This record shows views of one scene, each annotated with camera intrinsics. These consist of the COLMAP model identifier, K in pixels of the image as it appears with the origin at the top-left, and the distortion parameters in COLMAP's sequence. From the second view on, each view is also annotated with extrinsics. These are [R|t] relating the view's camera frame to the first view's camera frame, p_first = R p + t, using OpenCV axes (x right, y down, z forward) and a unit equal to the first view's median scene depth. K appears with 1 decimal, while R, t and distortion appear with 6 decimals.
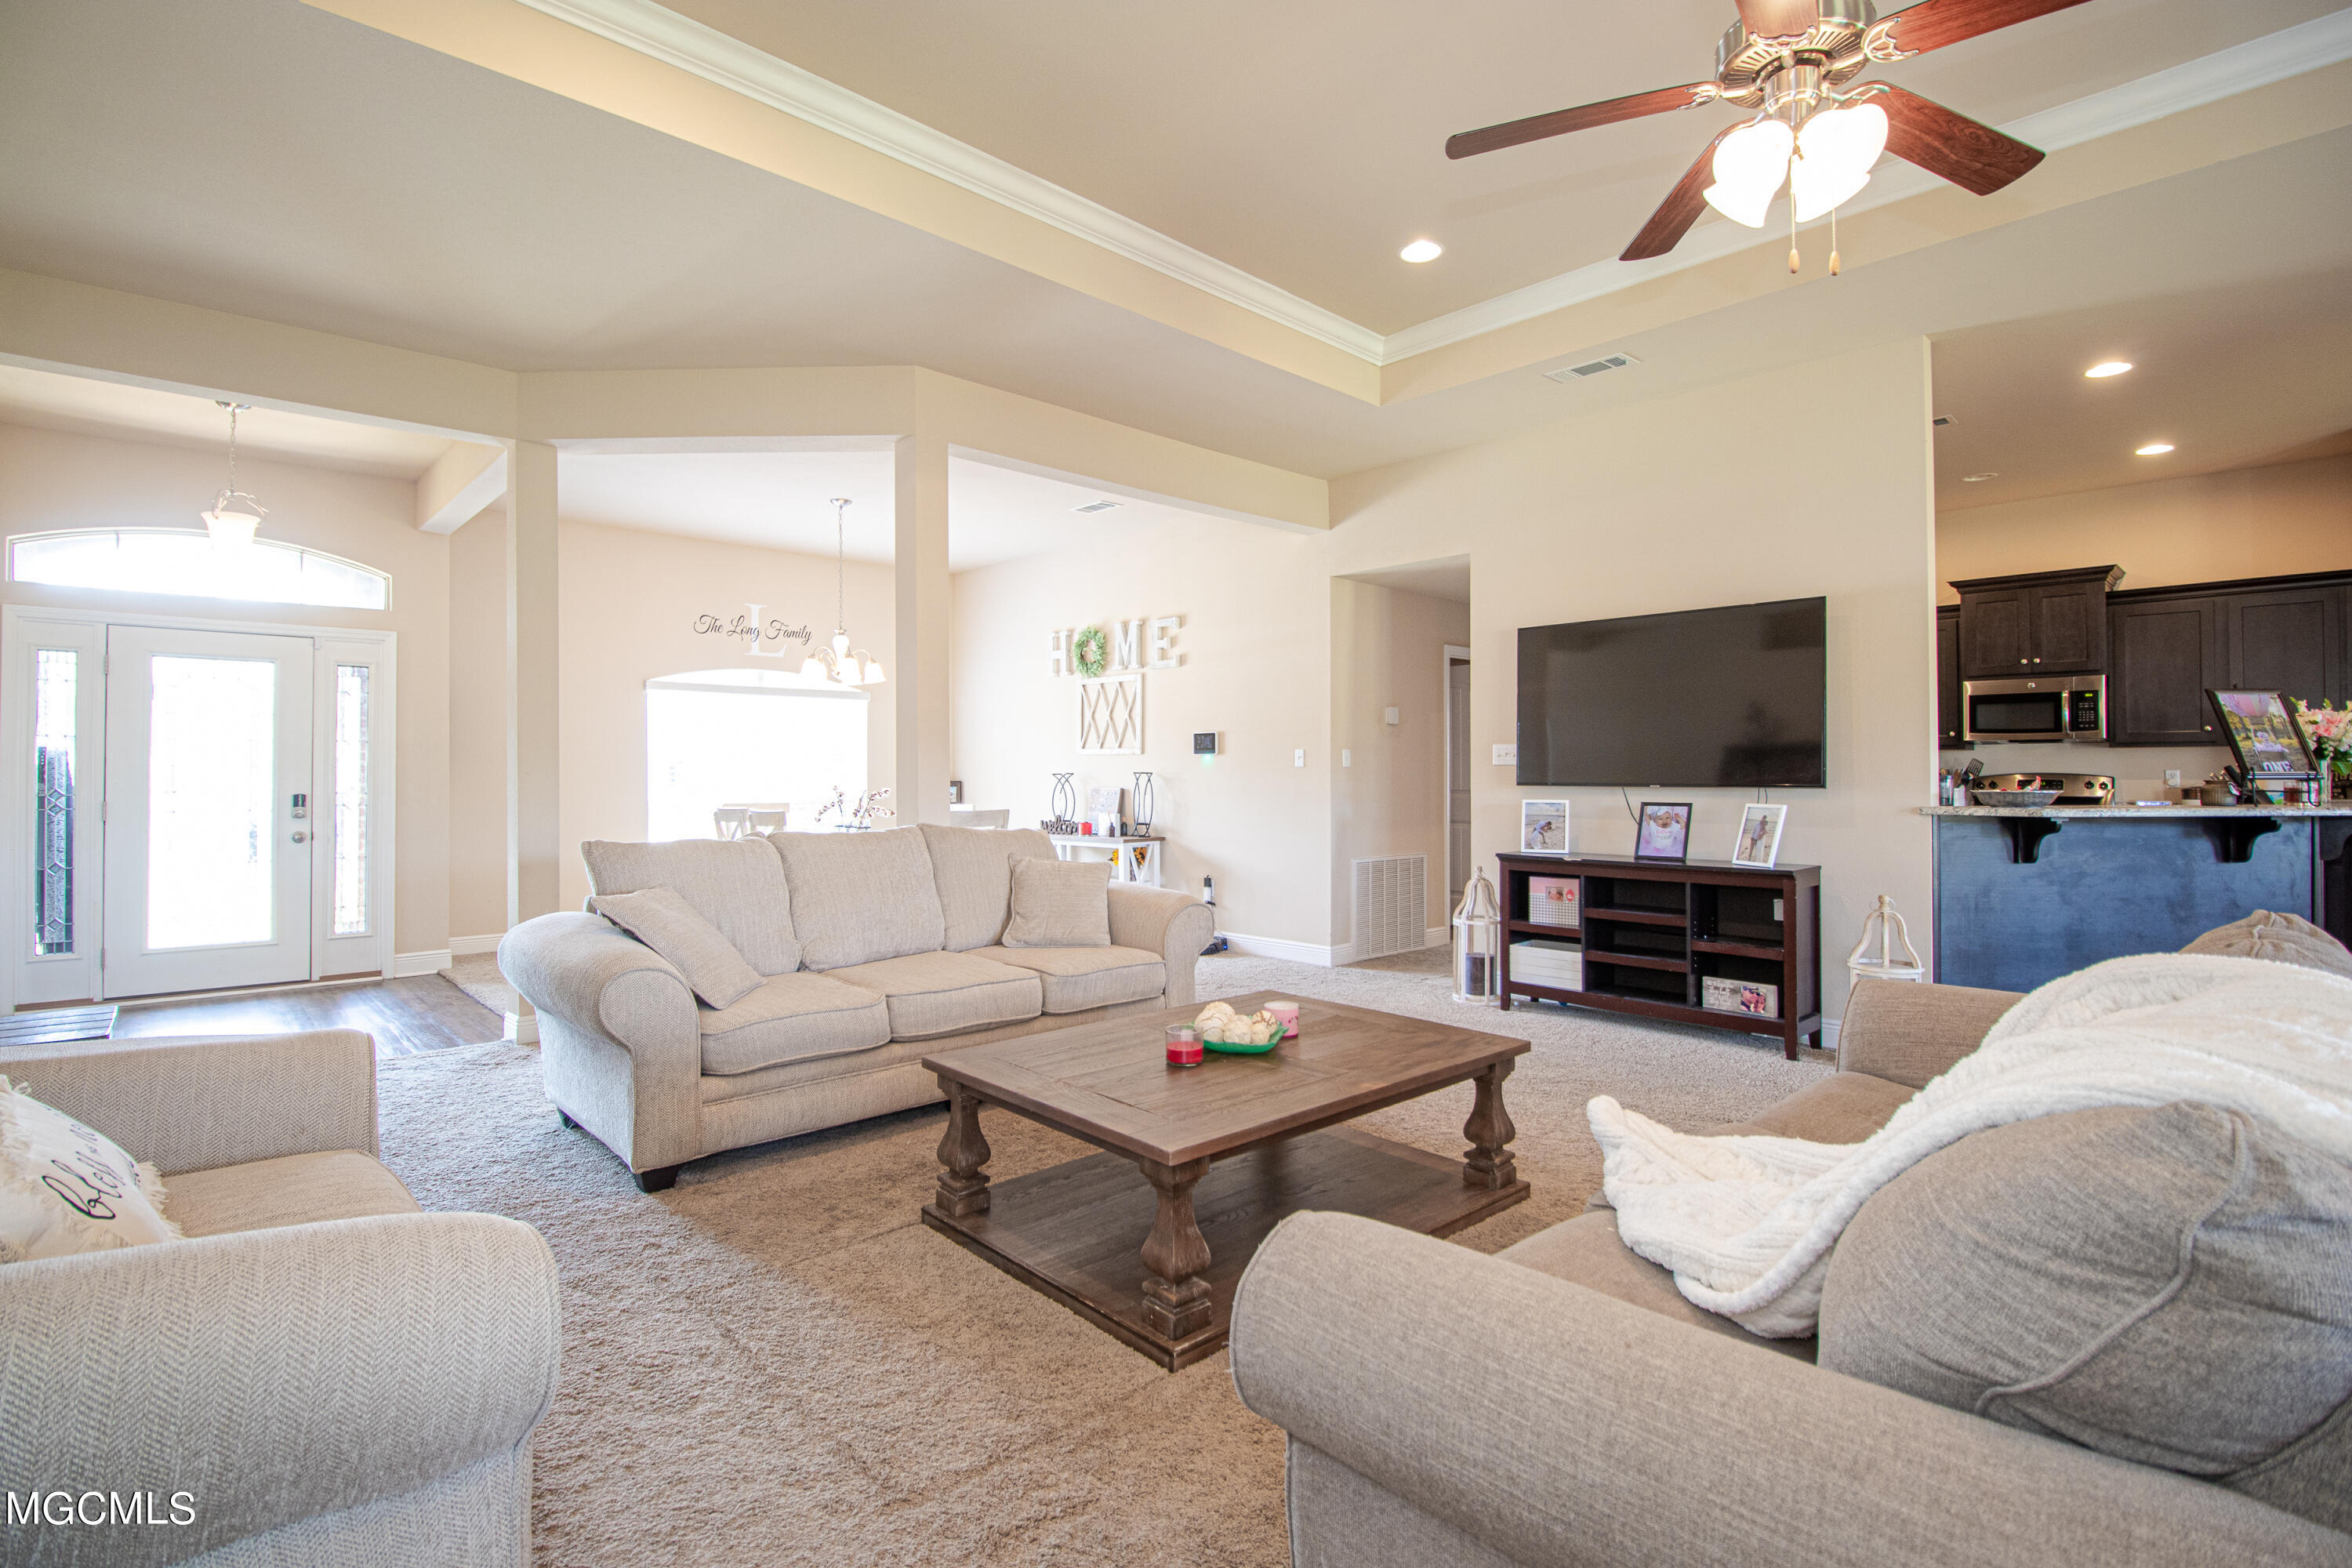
lens RADIAL K [[1115.2, 0, 1172.9], [0, 1115.2, 767.8], [0, 0, 1]] dist [-0.007176, -0.001084]
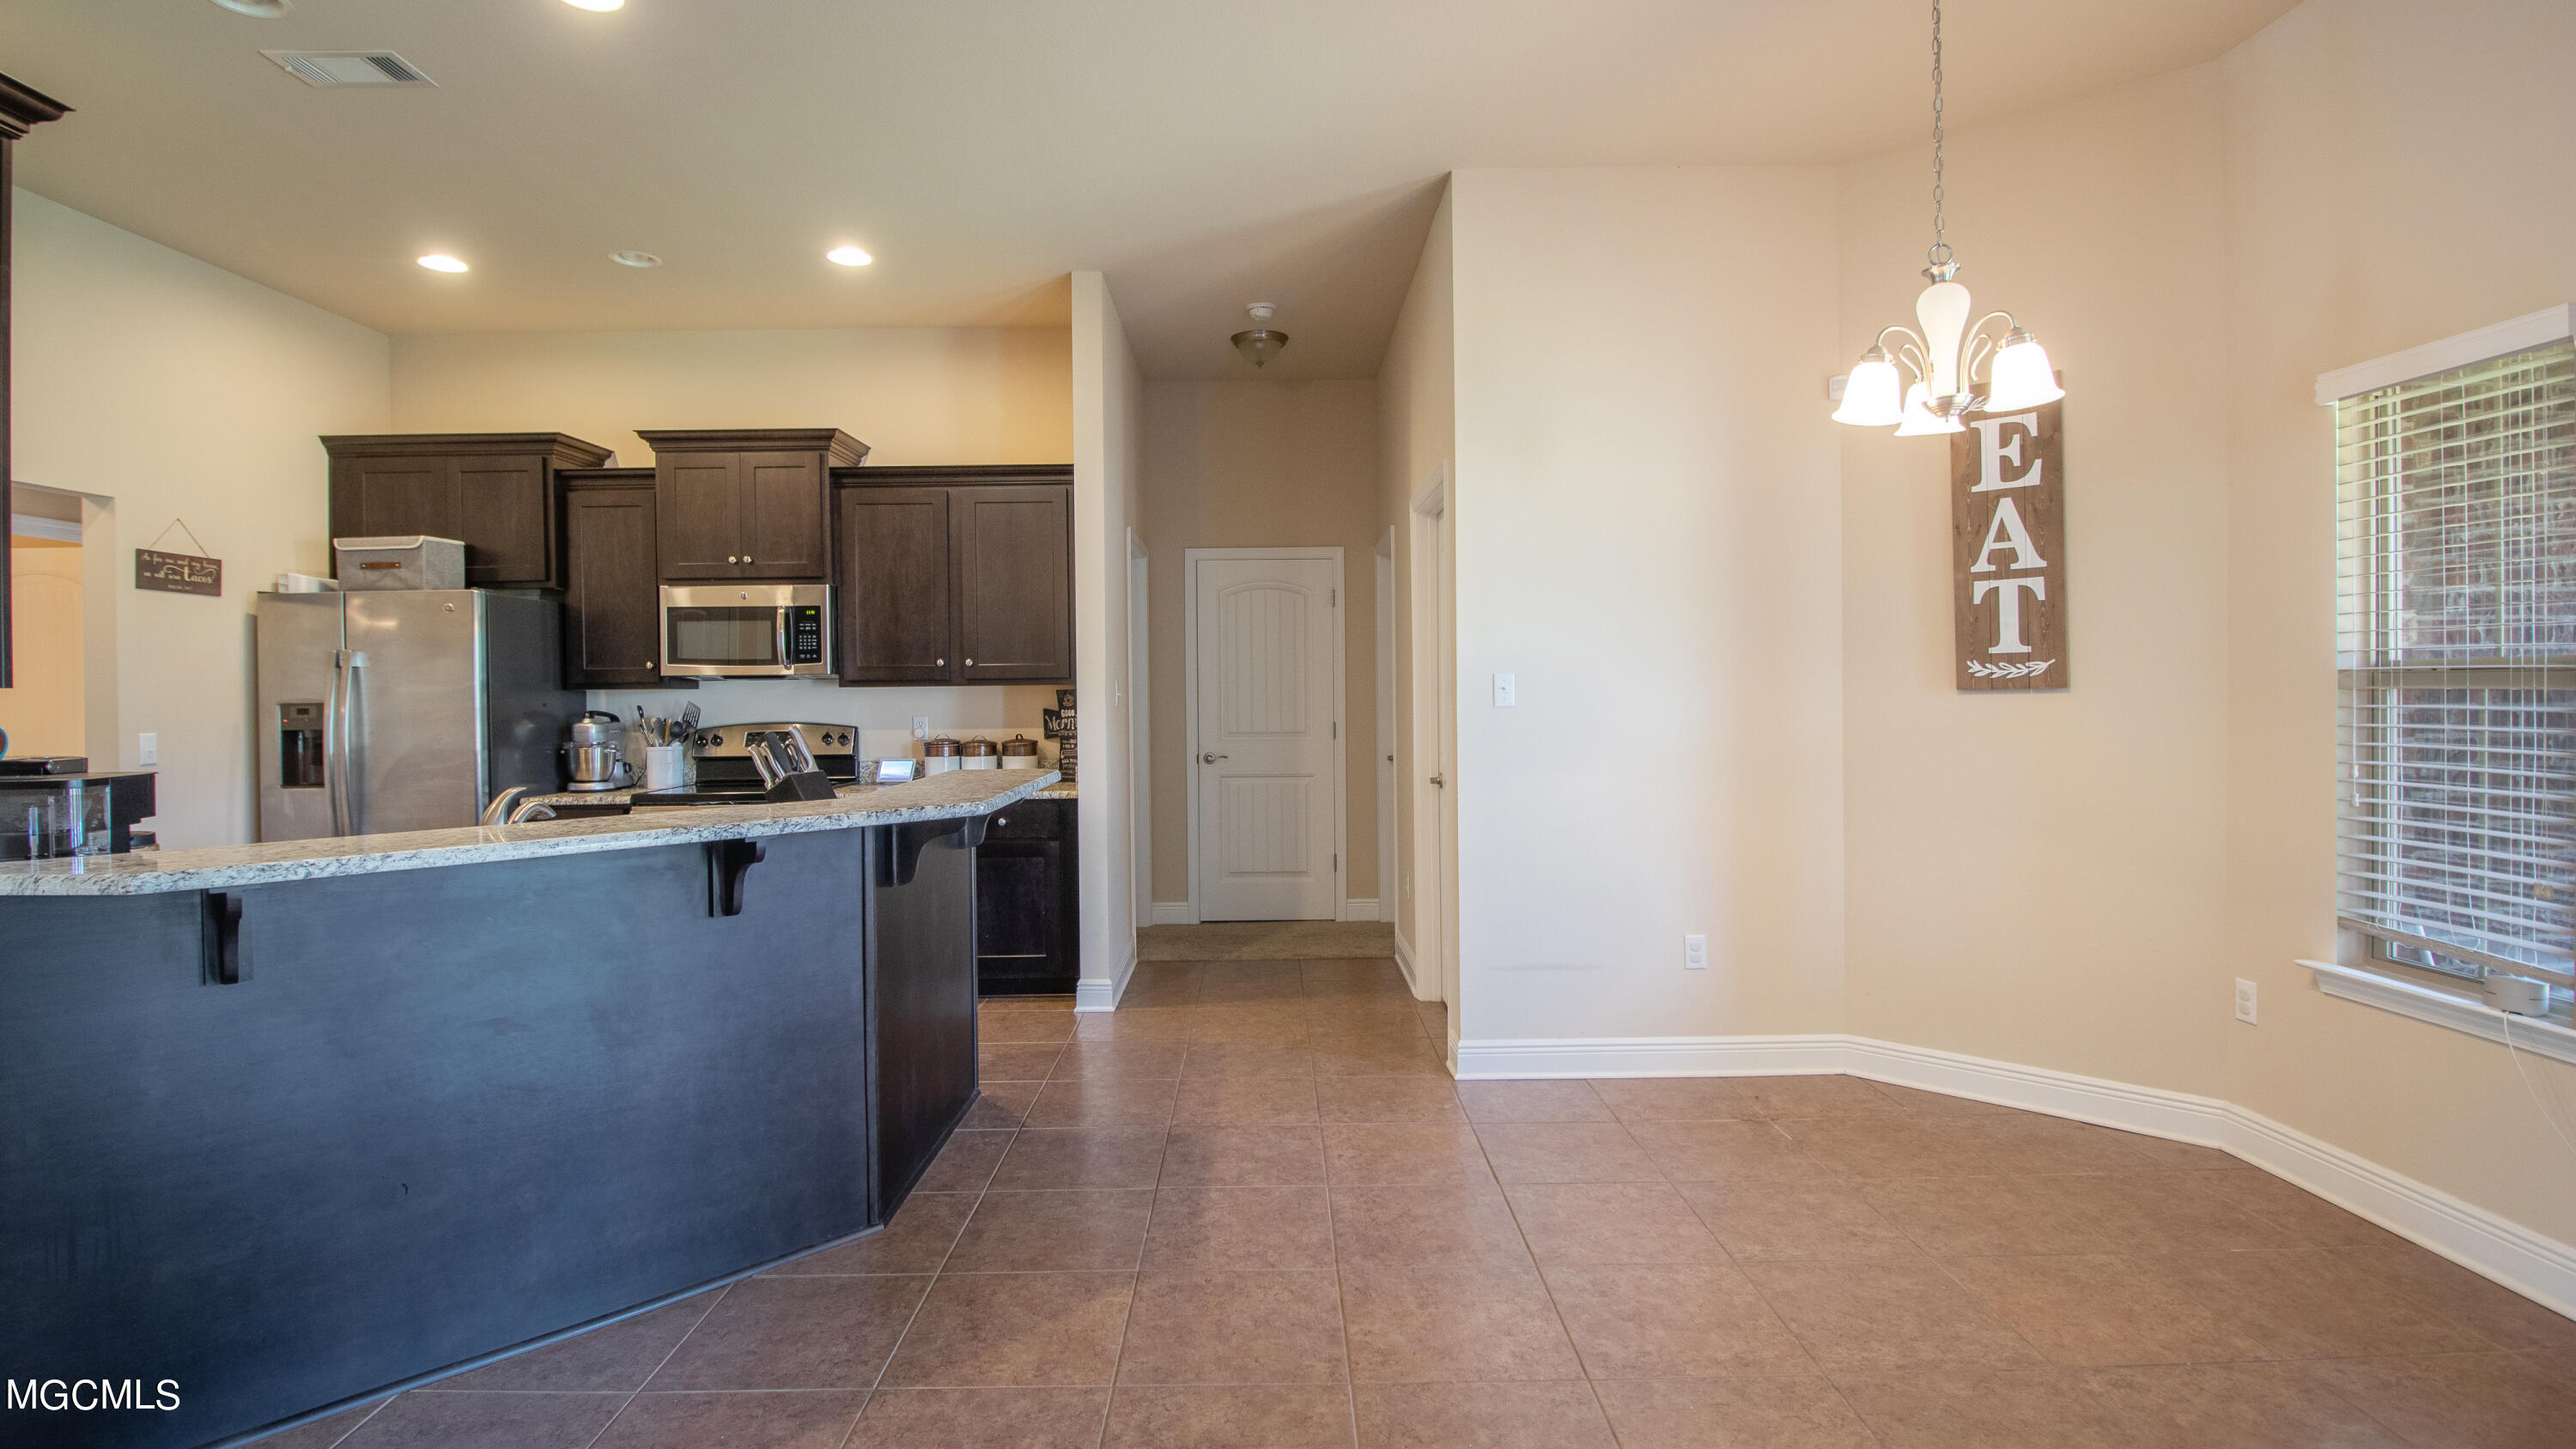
lens RADIAL K [[1237.7, 0, 1288.0], [0, 1237.7, 724.5], [0, 0, 1]] dist [-0.011790, -0.000550]
pose [[0.668444, -0.025545, 0.743324, 0.568221], [0.007573, 0.999592, 0.027542, -0.017689], [-0.743724, -0.012781, 0.668365, 0.322408]]
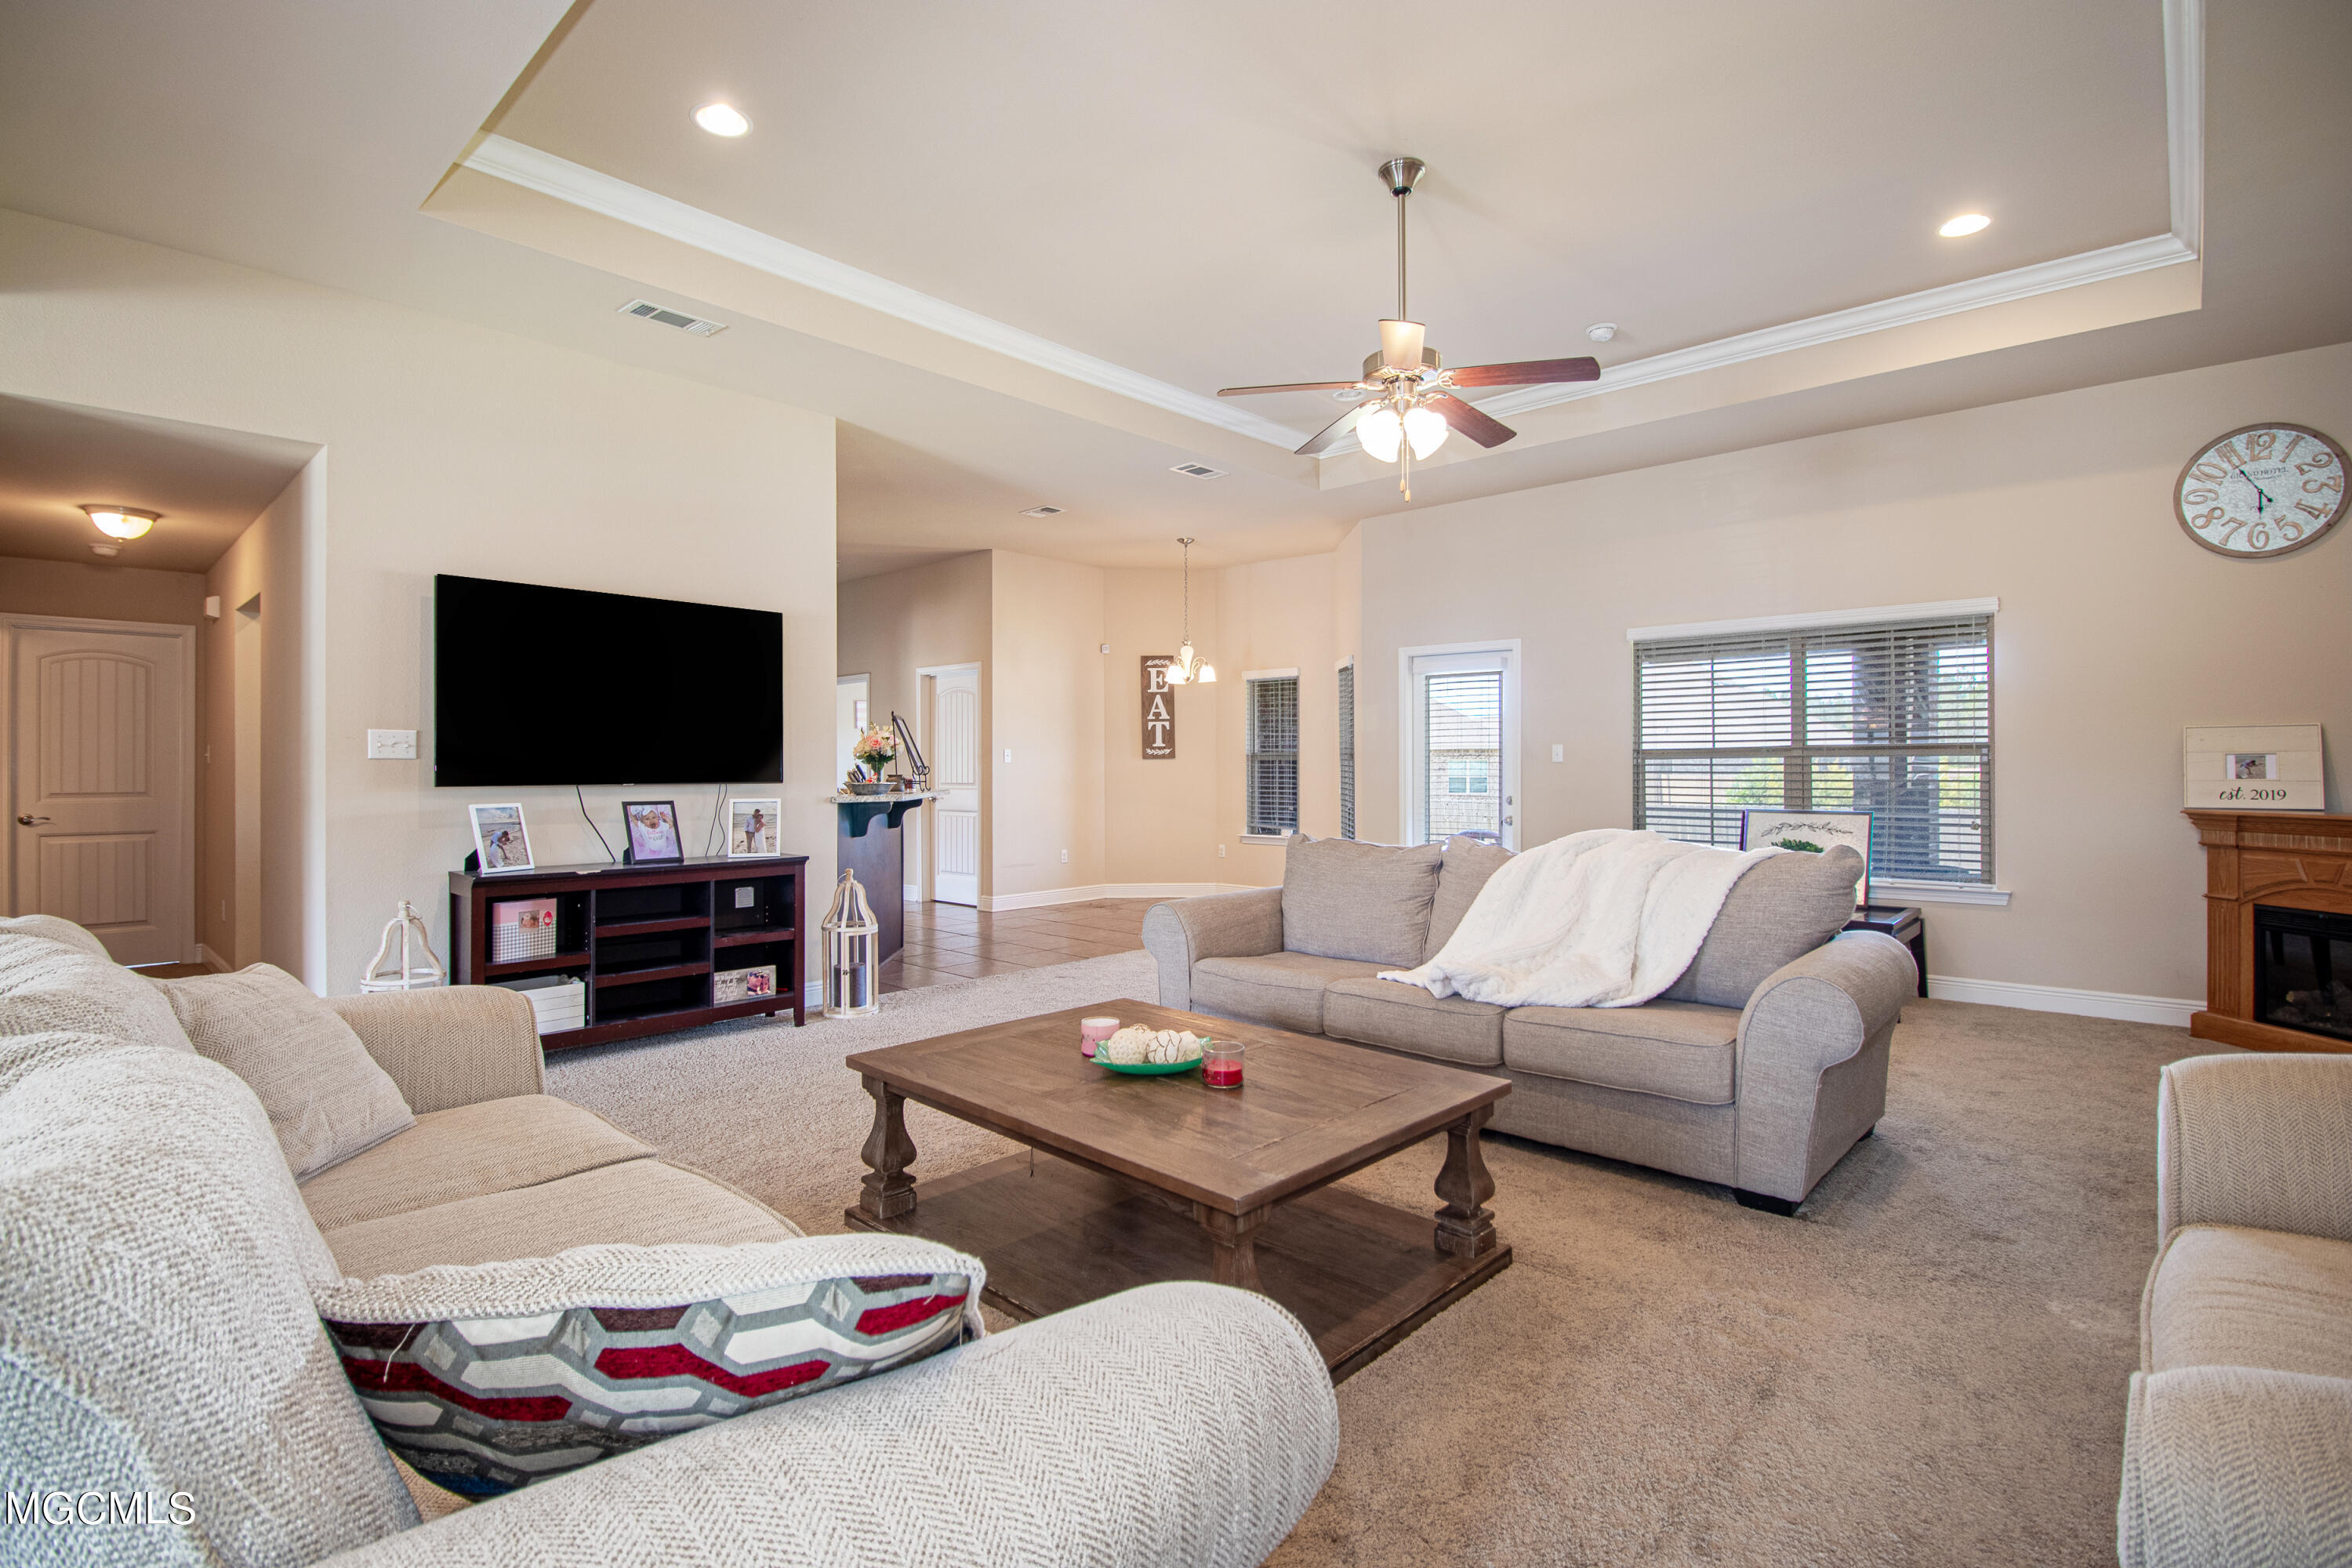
lens RADIAL K [[1115.2, 0, 1172.9], [0, 1115.2, 767.8], [0, 0, 1]] dist [-0.007176, -0.001084]
pose [[-0.086121, -0.000153, 0.996285, -0.506403], [-0.006266, 0.999980, -0.000388, 0.000743], [-0.996265, -0.006277, -0.086120, 0.618107]]
